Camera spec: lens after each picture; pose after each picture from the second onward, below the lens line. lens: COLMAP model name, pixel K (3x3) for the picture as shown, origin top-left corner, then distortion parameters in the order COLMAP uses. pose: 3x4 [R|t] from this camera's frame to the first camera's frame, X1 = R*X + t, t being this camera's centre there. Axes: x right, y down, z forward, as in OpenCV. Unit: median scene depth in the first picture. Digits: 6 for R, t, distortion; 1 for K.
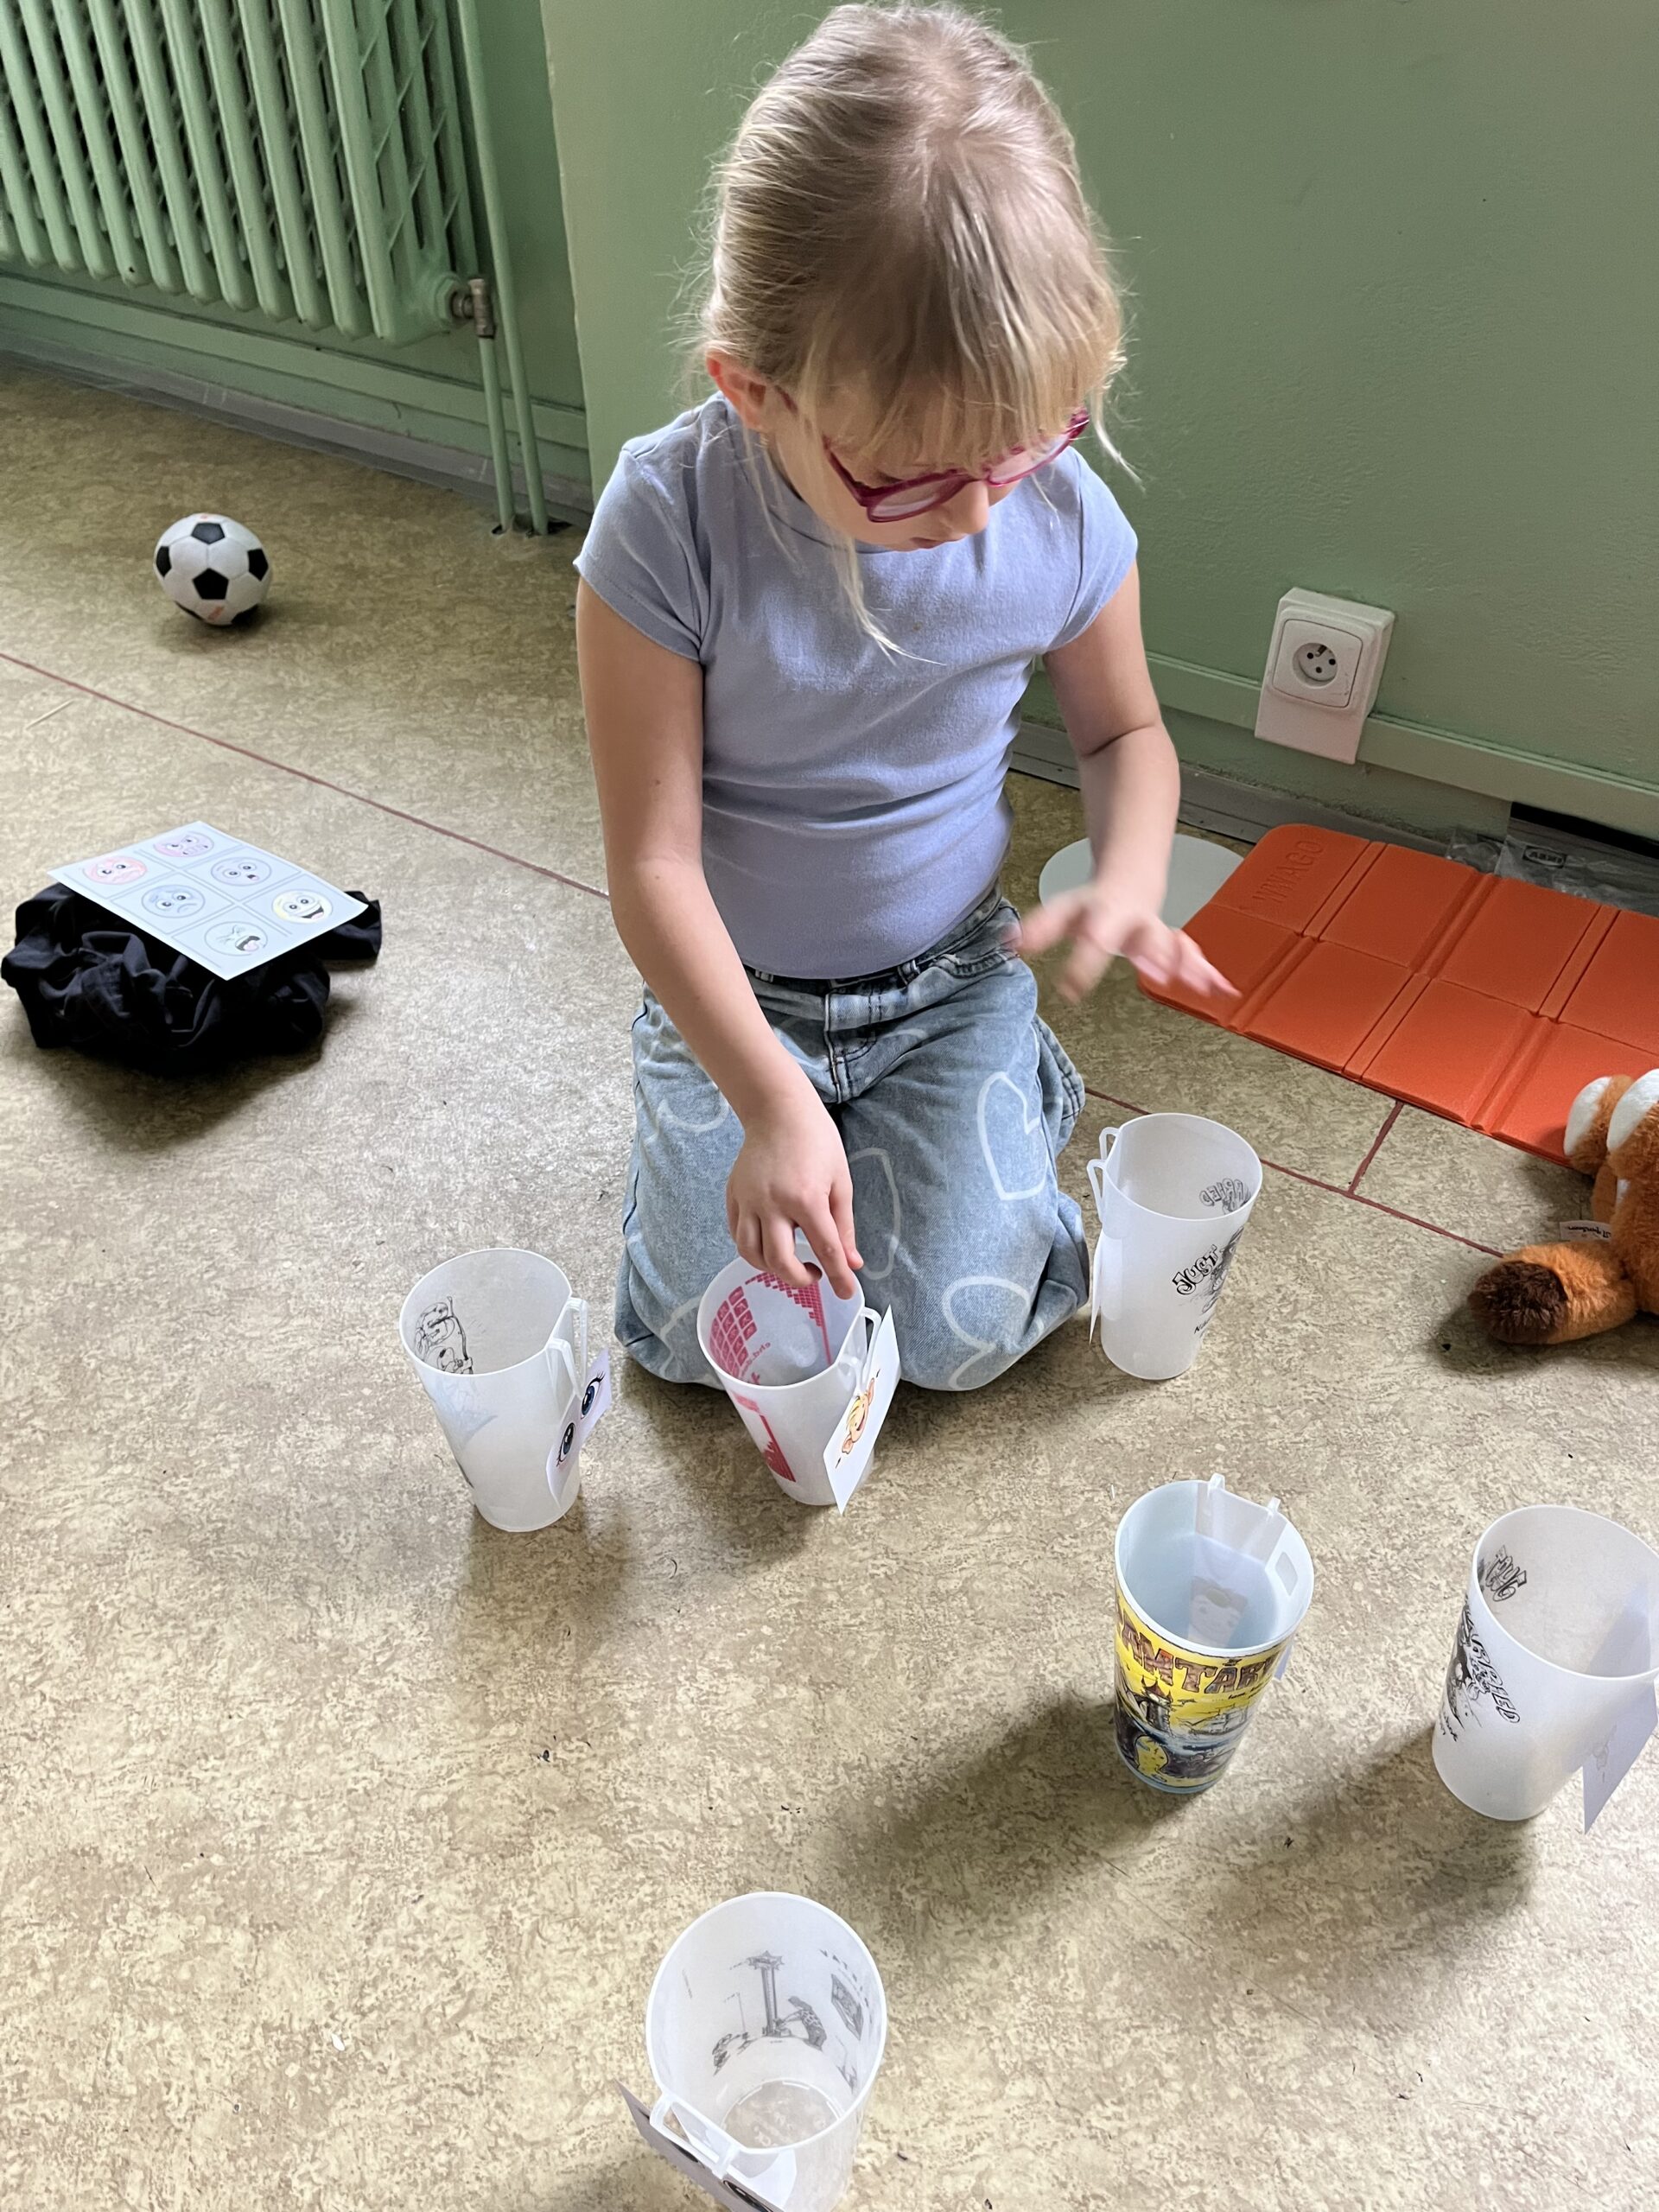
lens RADIAL K [[1694.6, 0, 832.0], [0, 1694.6, 1092.5], [0, 0, 1]] dist [0.028723, -0.057441]
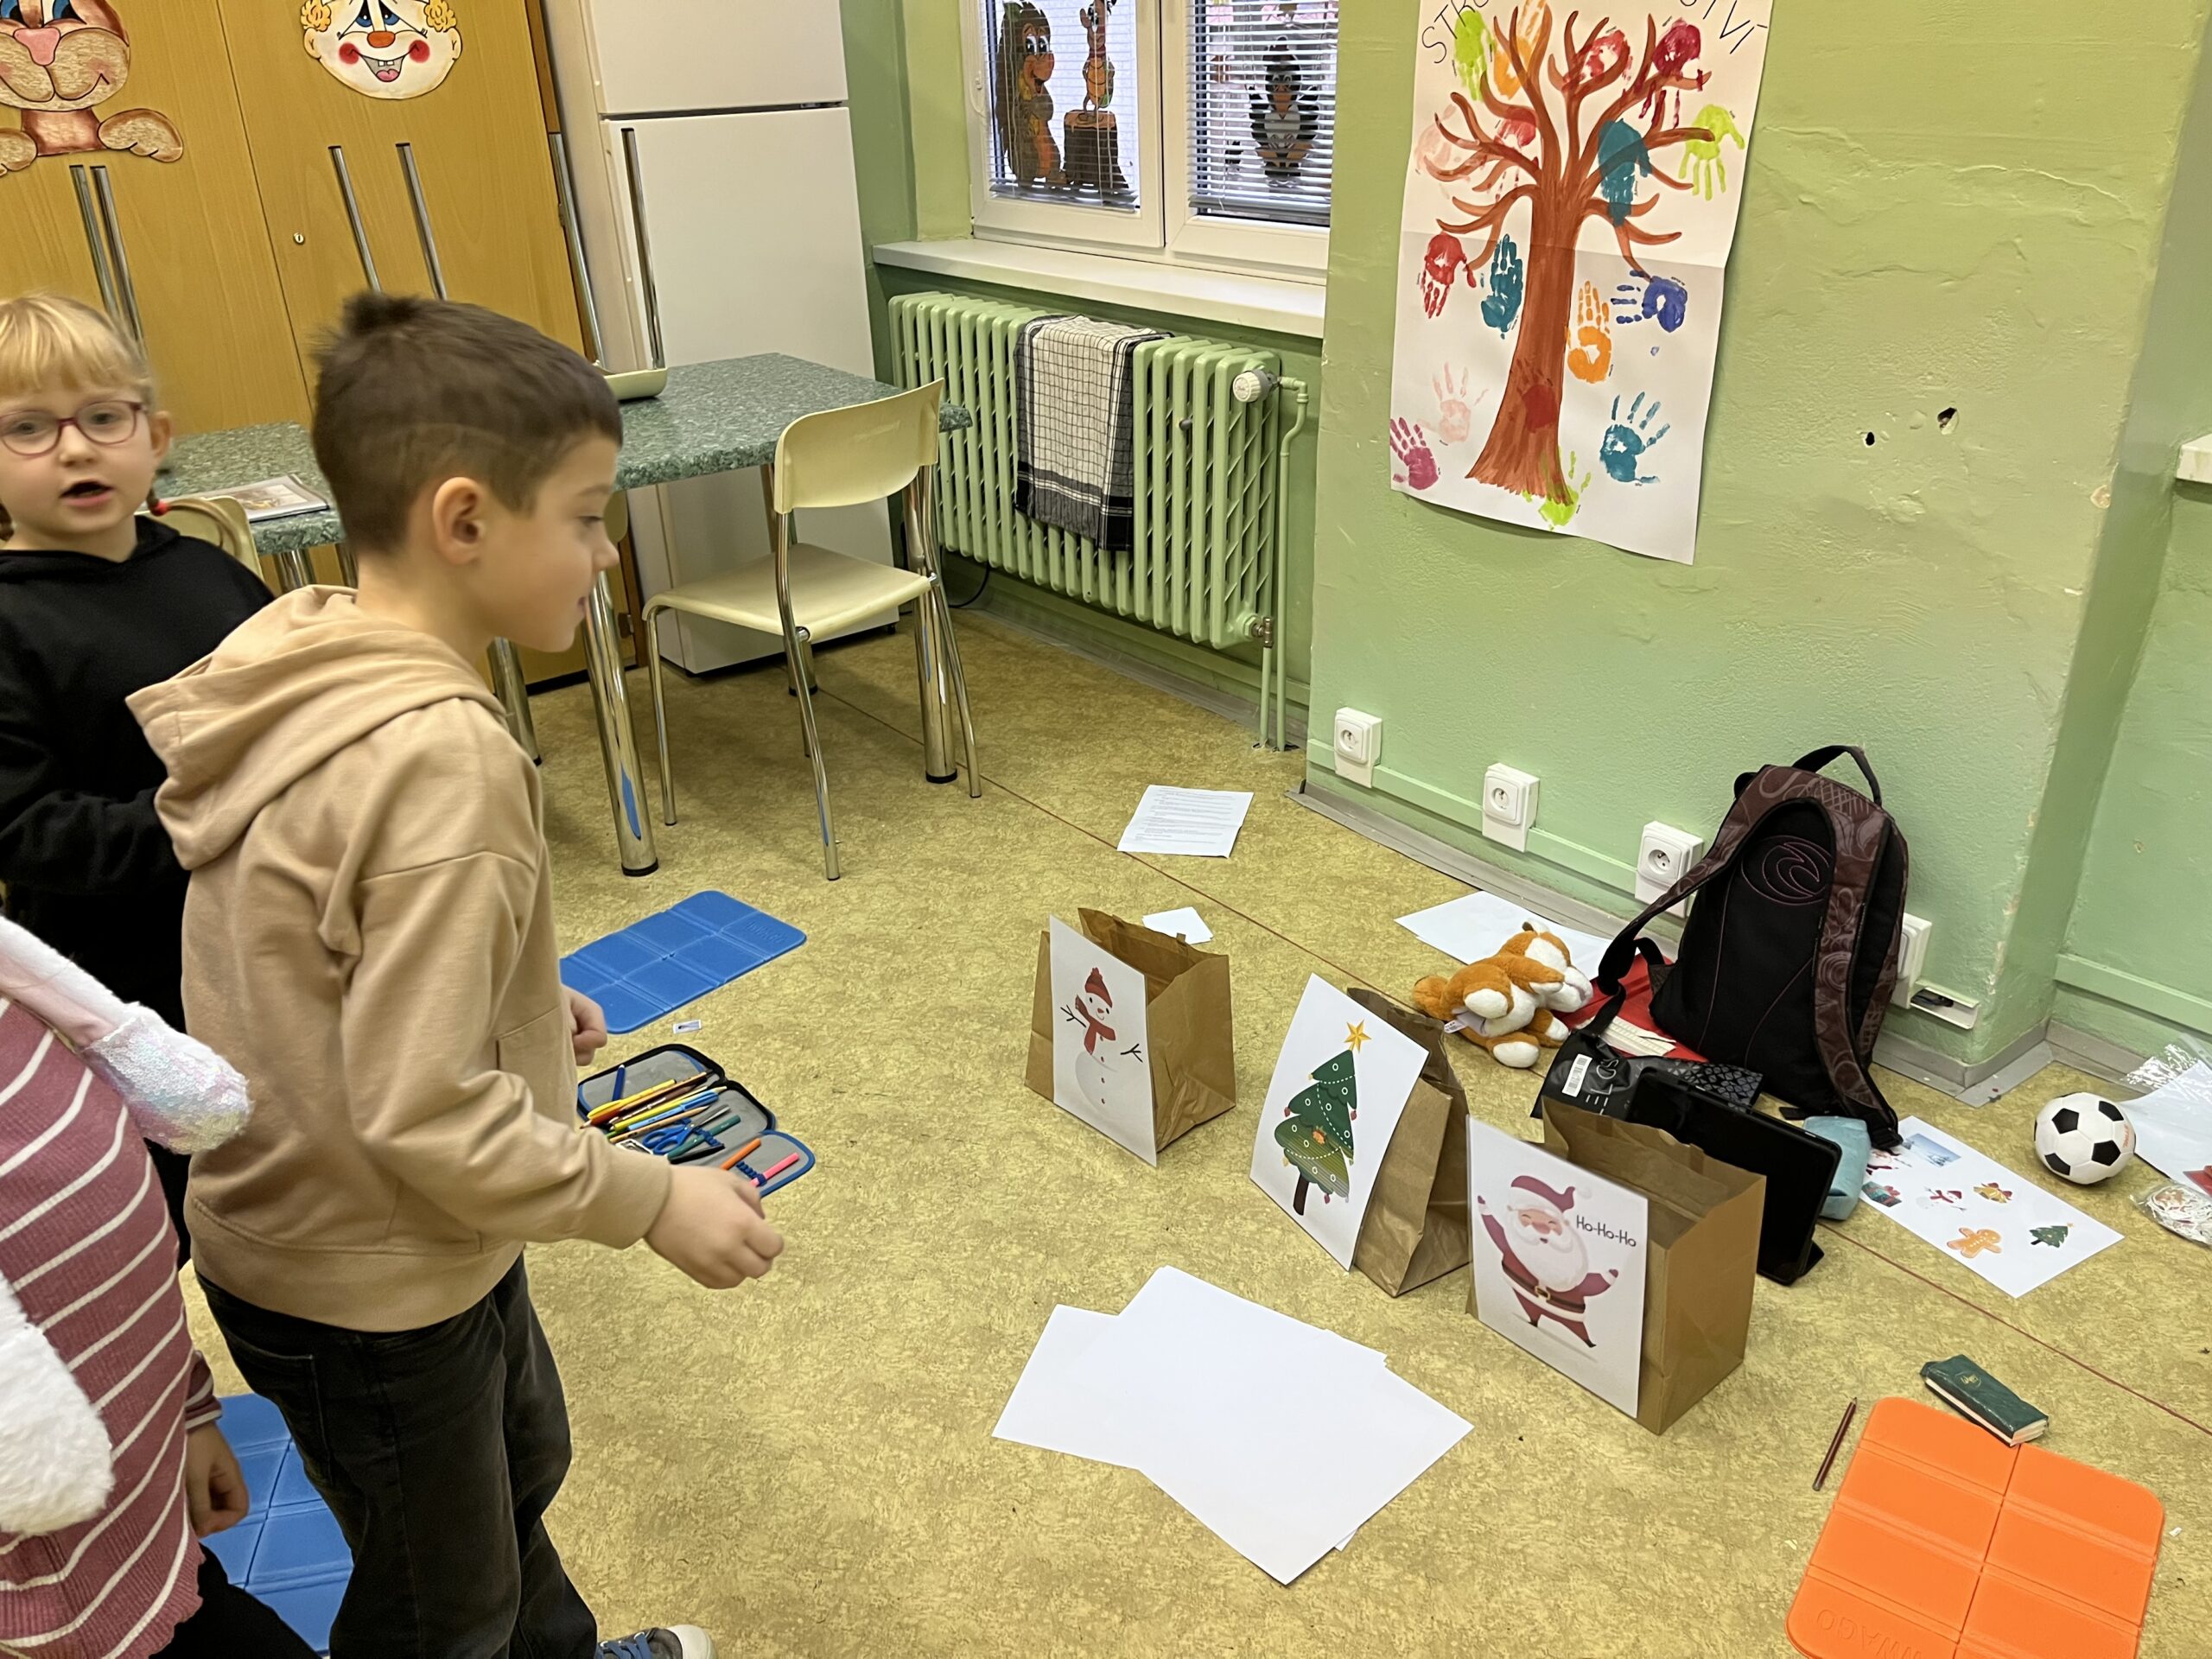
lens RADIAL K [[1707.4, 0, 1103.0], [0, 1707.4, 811.1], [0, 0, 1]] dist [0.039522, 0.000731]
pose [[0.950168, 0.116134, -0.289298, 0.234563], [-0.192572, 0.948441, -0.251745, 0.287234], [0.245146, 0.294911, 0.923543, -0.895921]]
